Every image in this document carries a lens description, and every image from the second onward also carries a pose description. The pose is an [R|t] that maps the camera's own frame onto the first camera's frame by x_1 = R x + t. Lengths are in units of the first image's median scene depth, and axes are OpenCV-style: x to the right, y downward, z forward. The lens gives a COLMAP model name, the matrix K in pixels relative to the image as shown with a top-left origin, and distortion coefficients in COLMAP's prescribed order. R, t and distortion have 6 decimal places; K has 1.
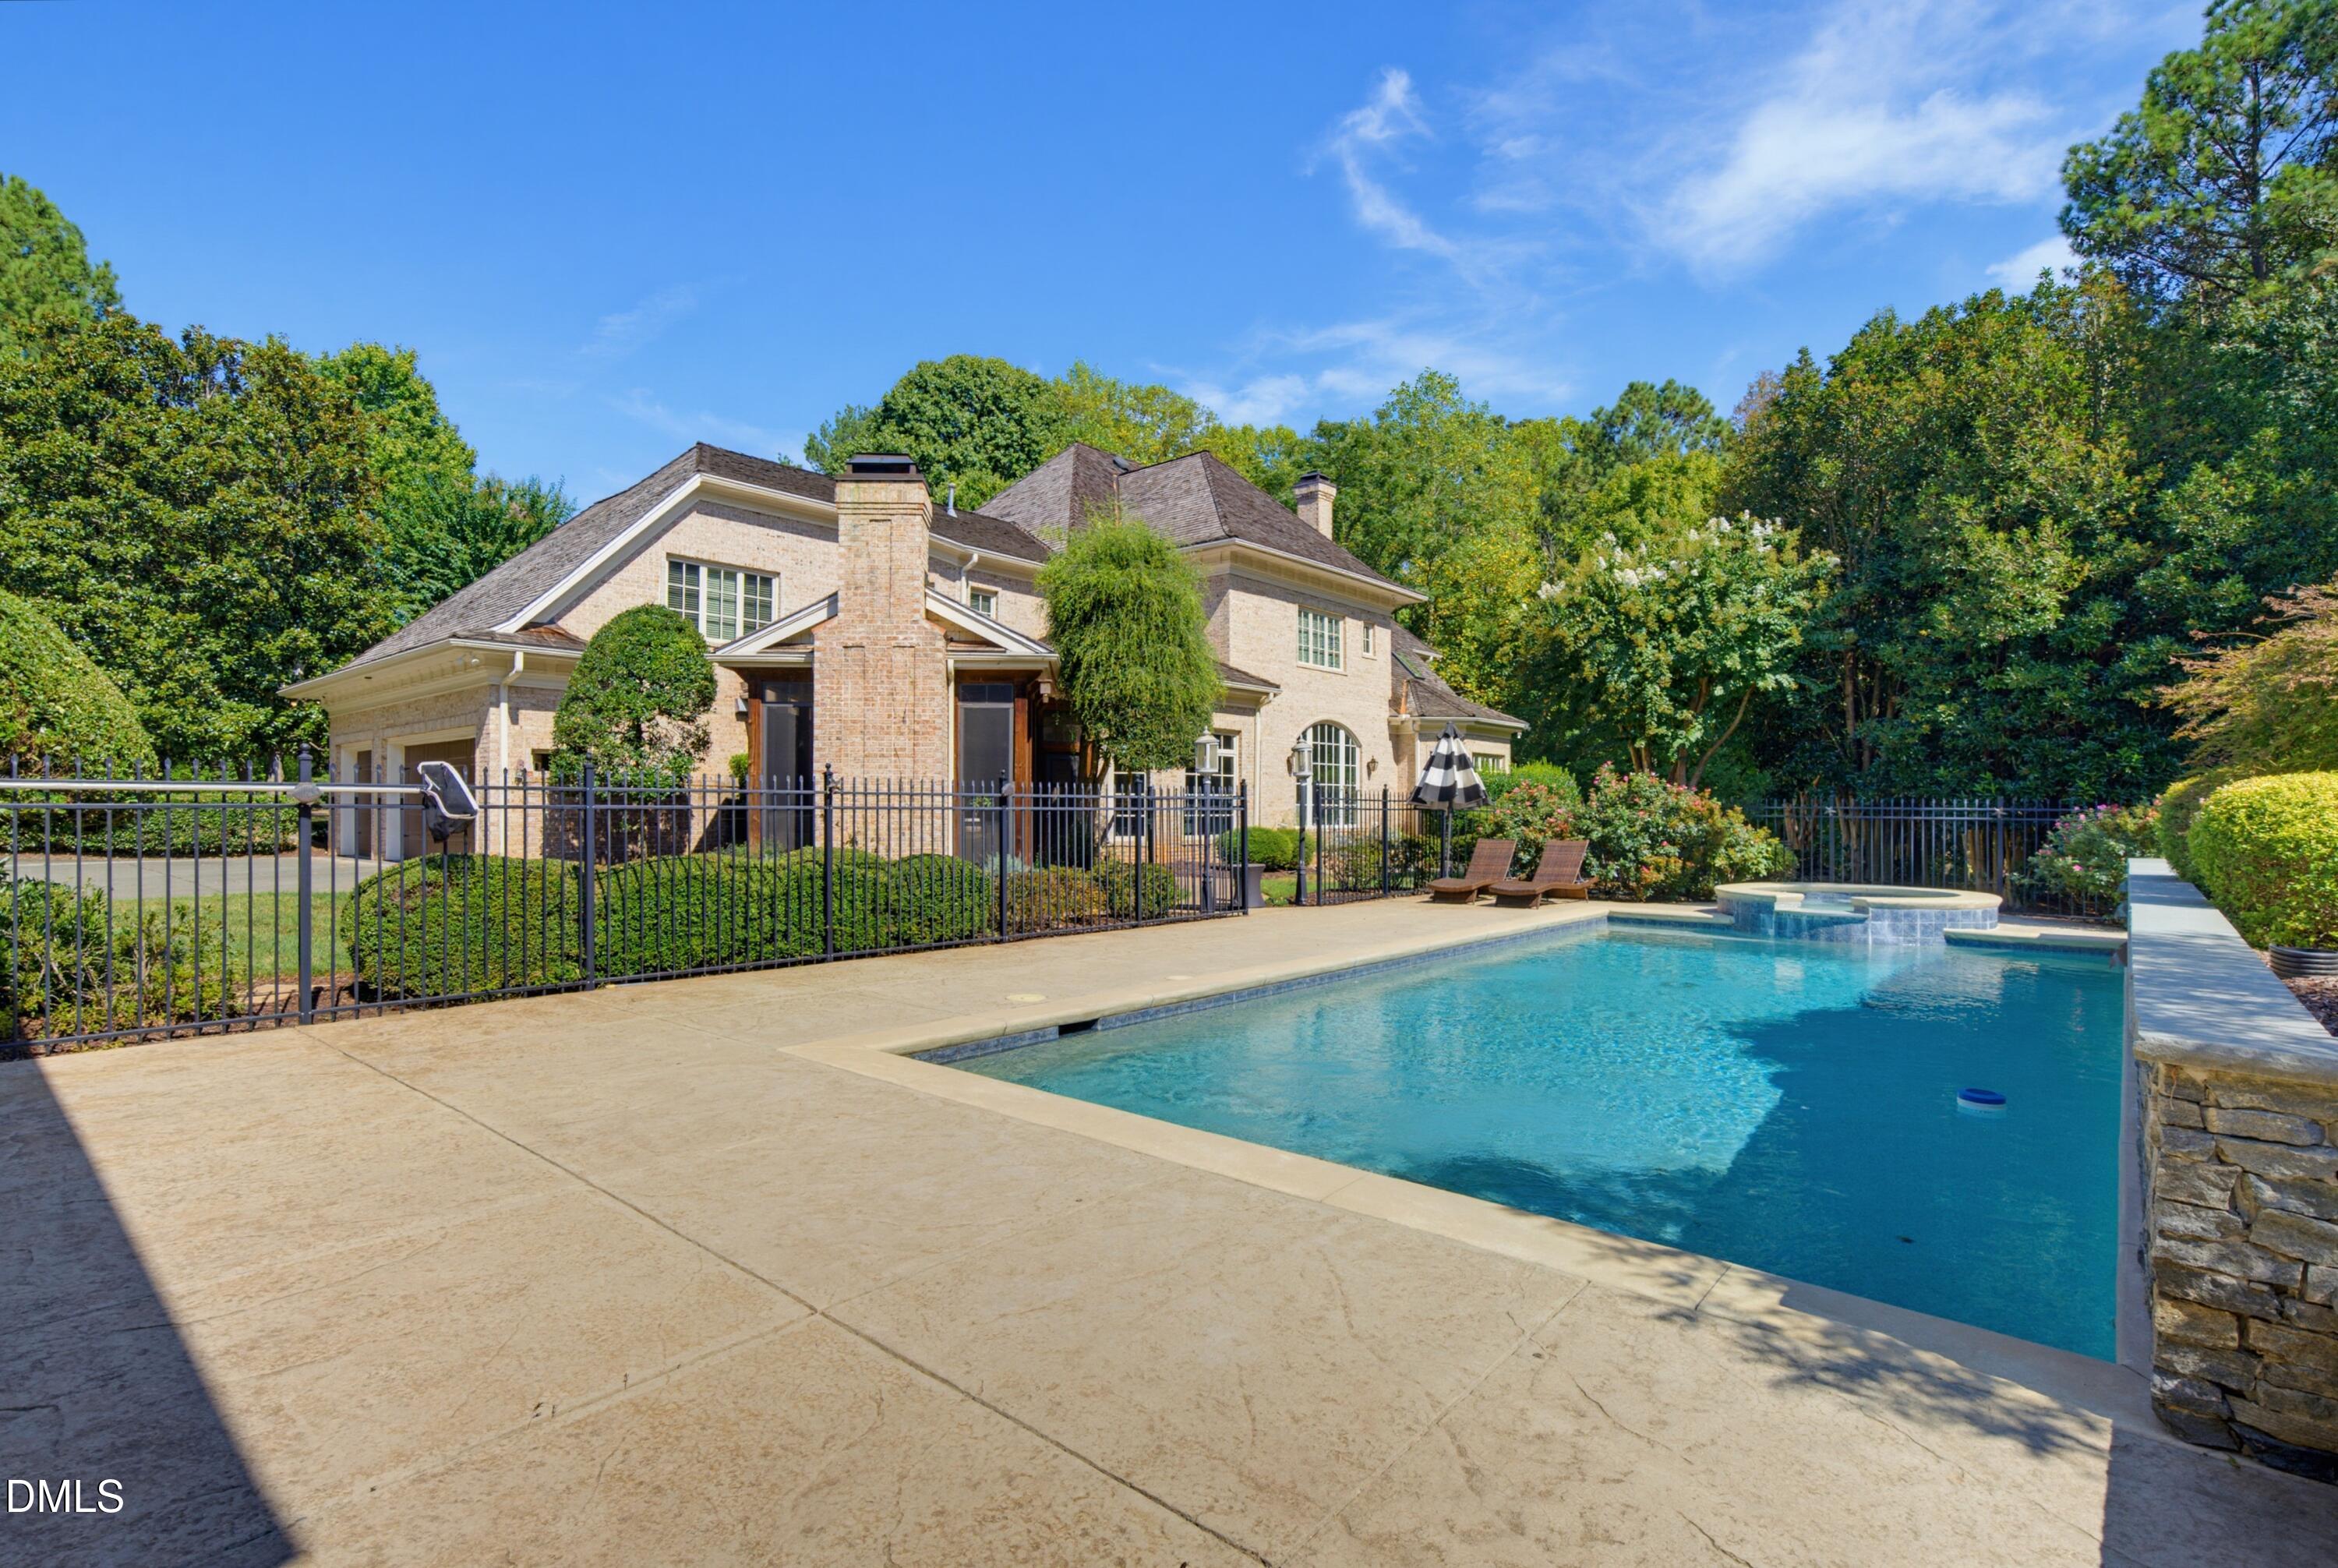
lens RADIAL K [[1091.8, 0, 1165.1], [0, 1091.8, 809.2], [0, 0, 1]] dist [-0.072649, 0.048845]
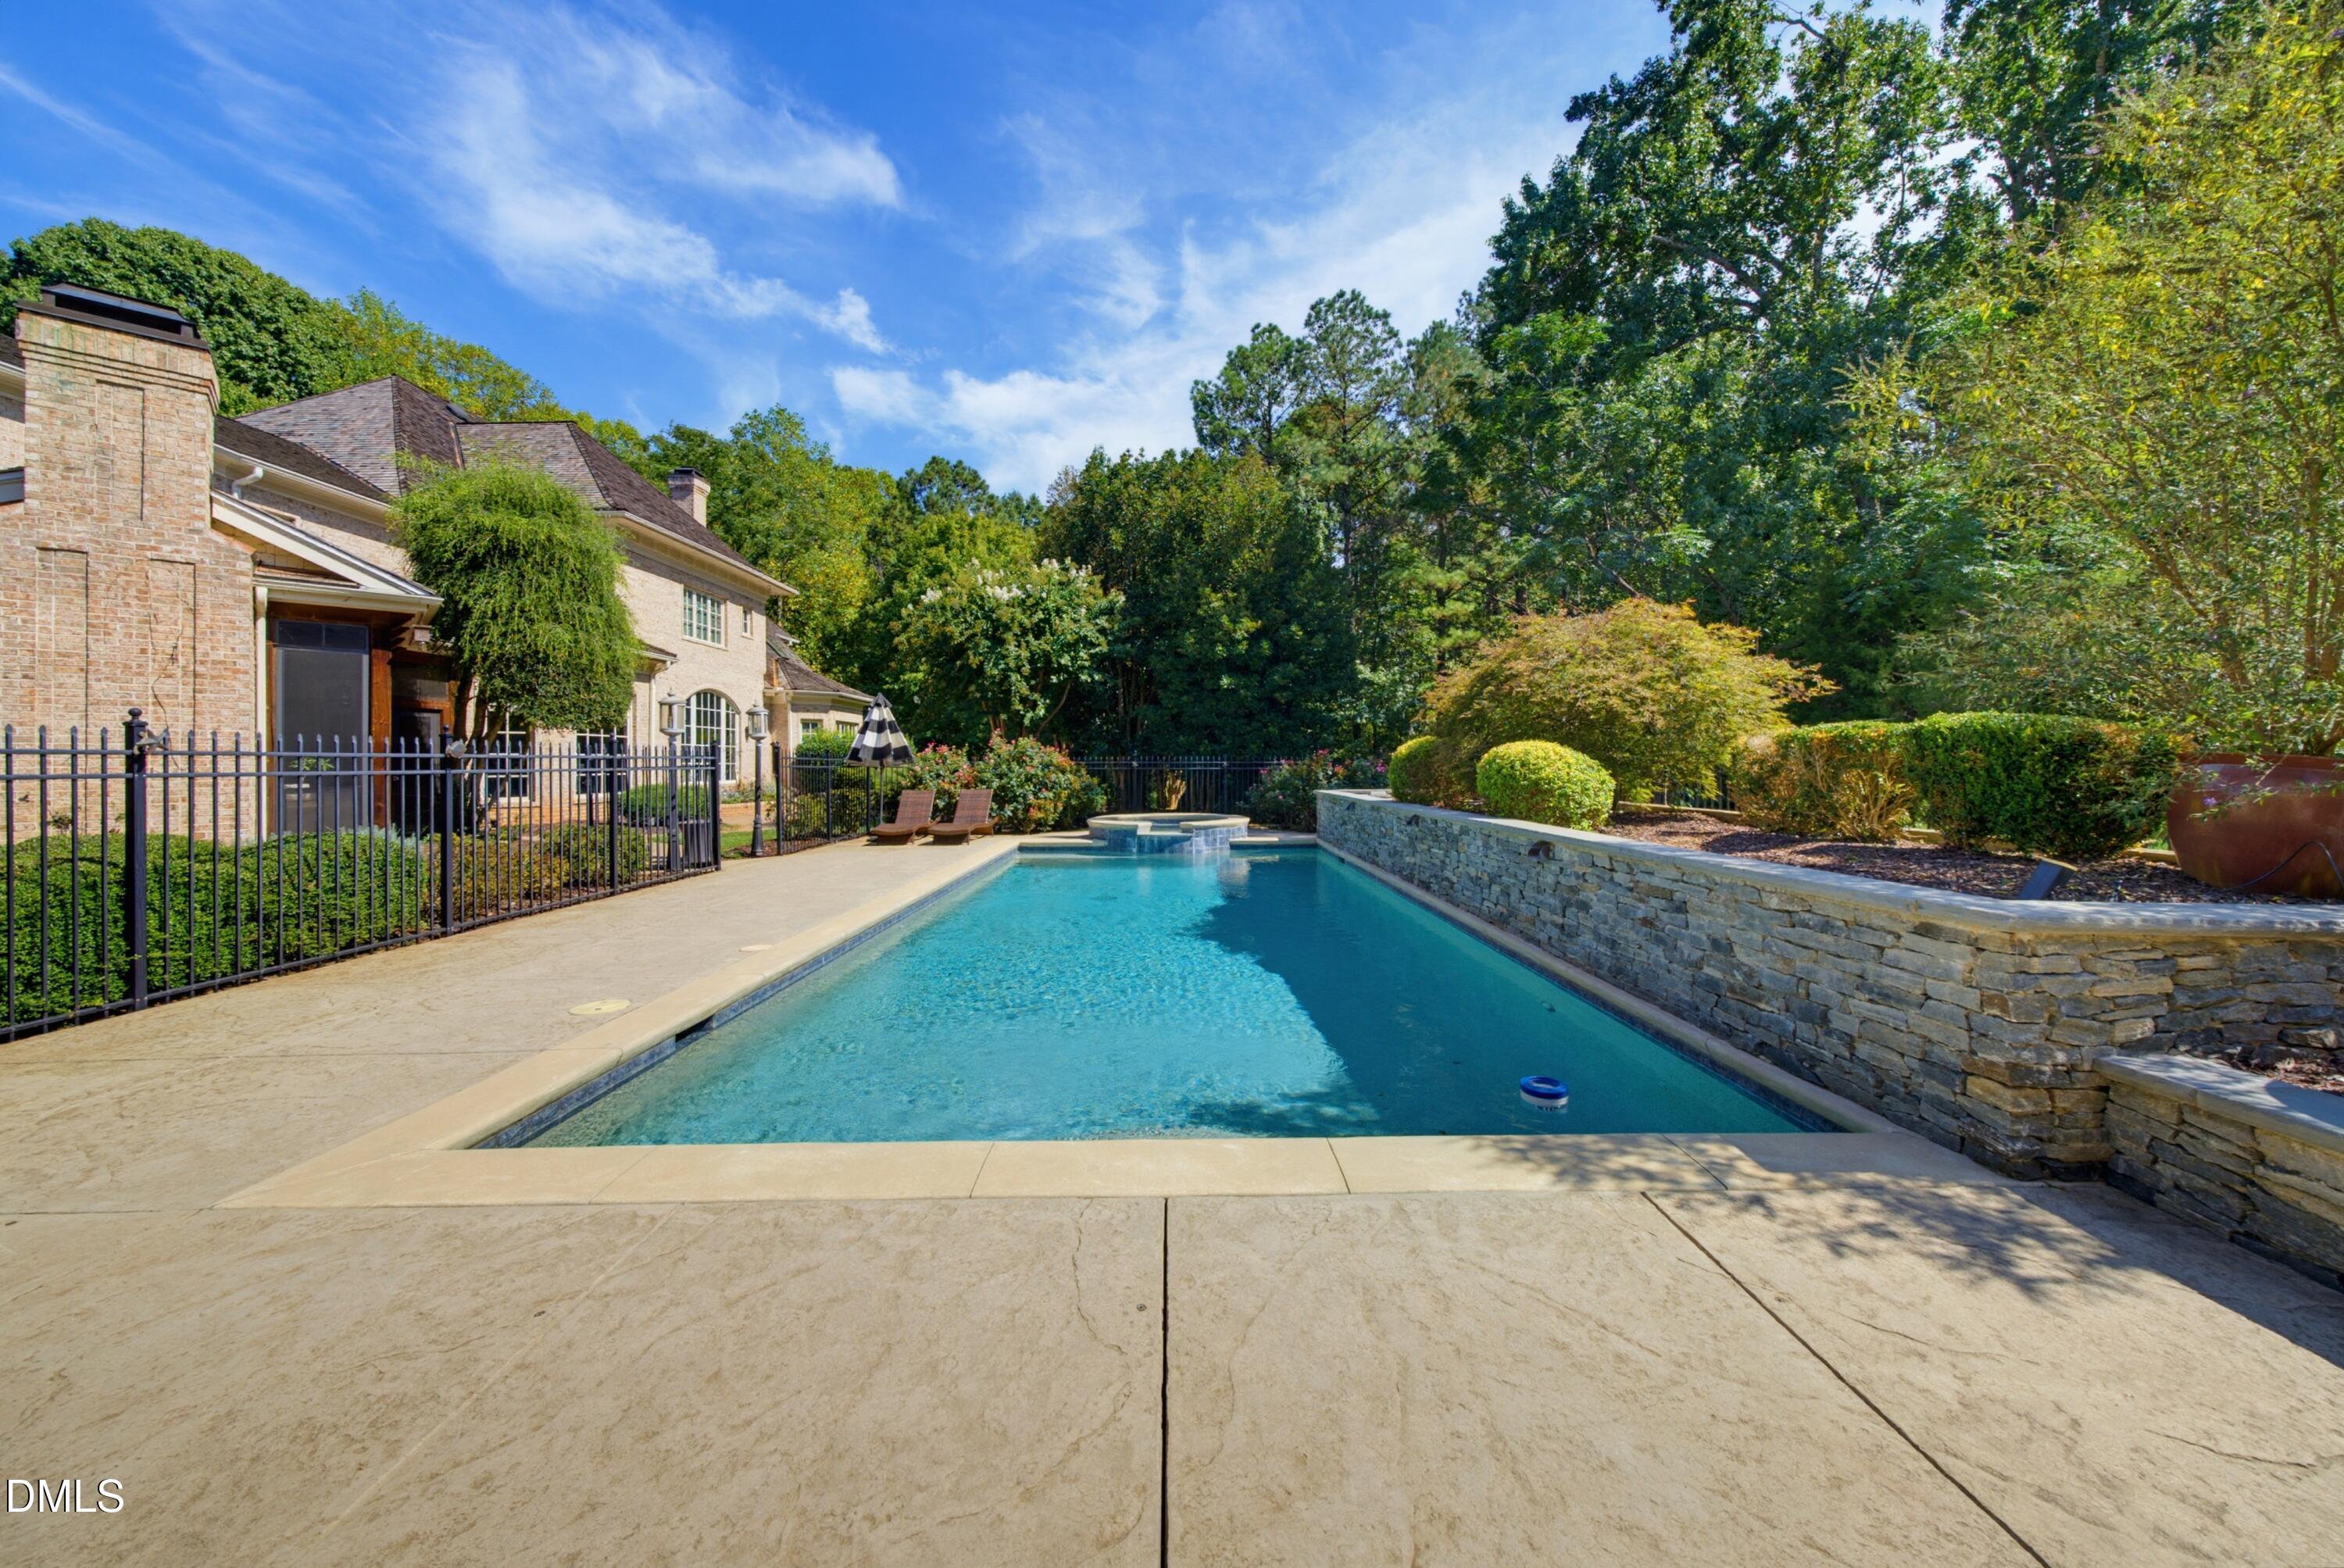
lens RADIAL K [[801.4, 0, 1157.9], [0, 801.4, 755.9], [0, 0, 1]] dist [-0.000606, 0.000112]
pose [[0.752072, -0.003208, 0.659073, -0.085694], [0.010909, 0.999912, -0.007581, -0.001519], [-0.658990, 0.012891, 0.752041, 0.115785]]
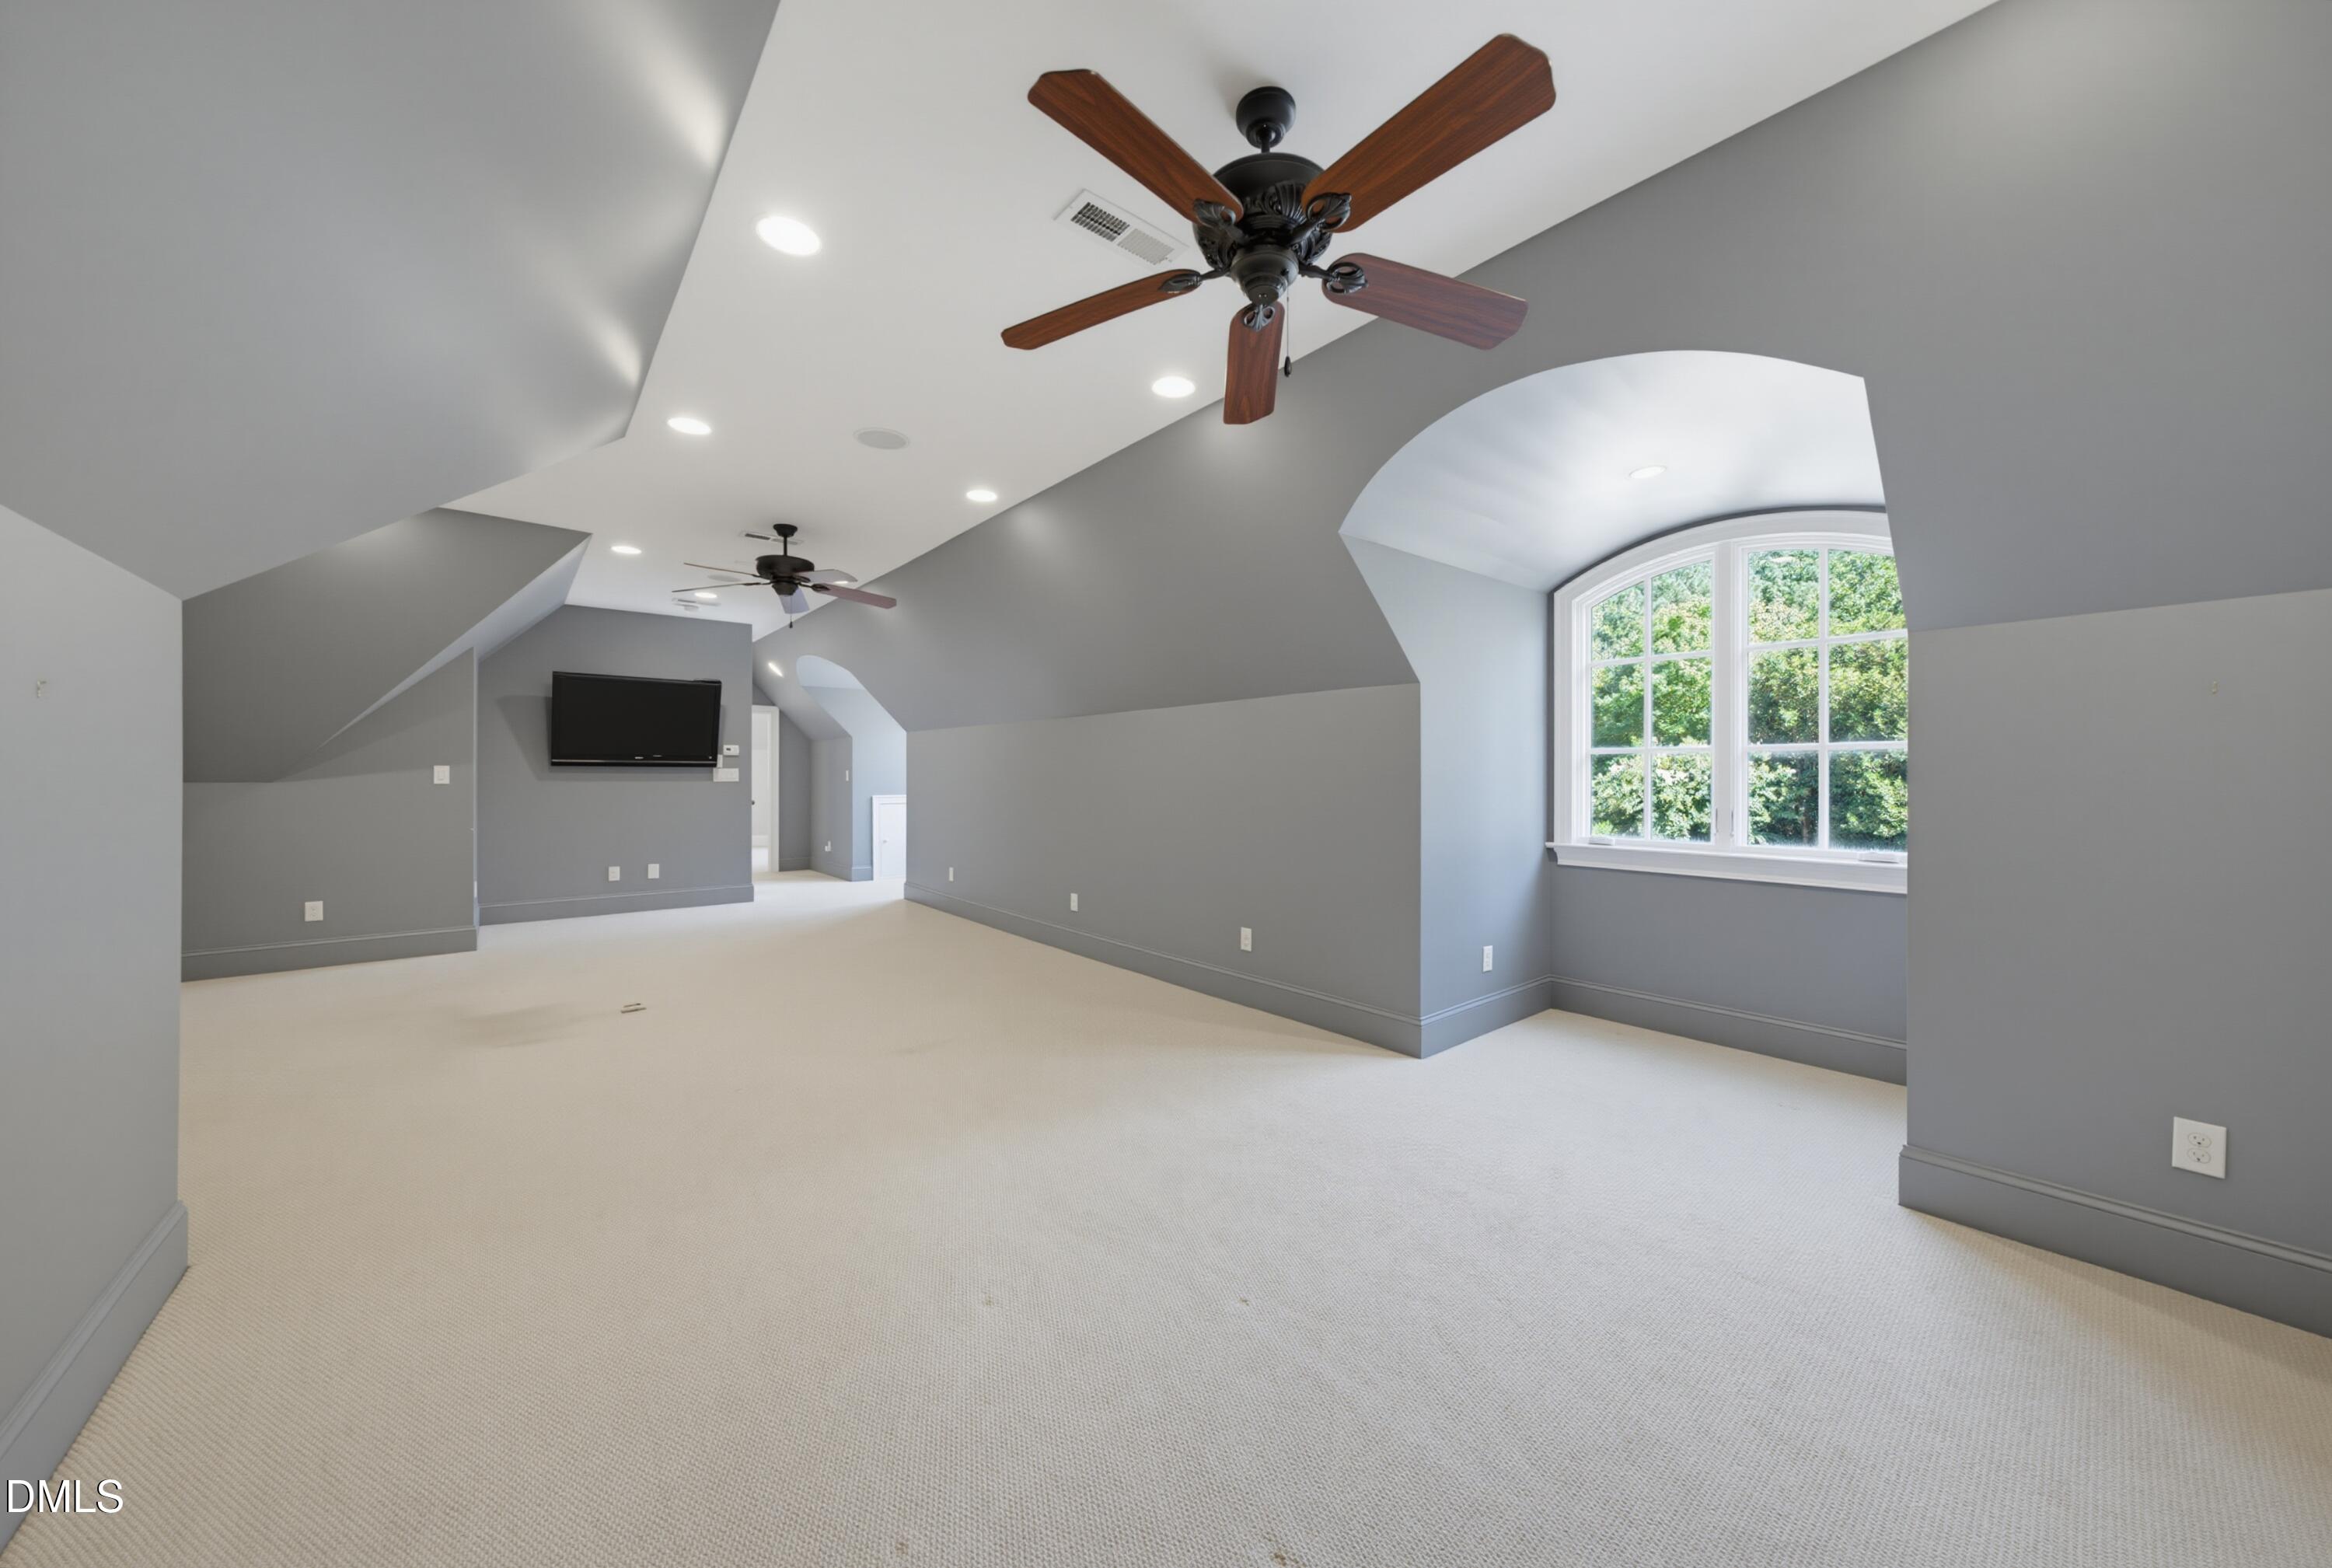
lens RADIAL K [[797.4, 0, 1152.0], [0, 797.4, 756.1], [0, 0, 1]] dist [-0.000606, 0.000112]
pose [[0.985301, -0.003631, -0.170791, -0.208667], [0.000828, 0.999864, -0.016480, -0.236699], [0.170827, 0.016096, 0.985170, -0.511881]]
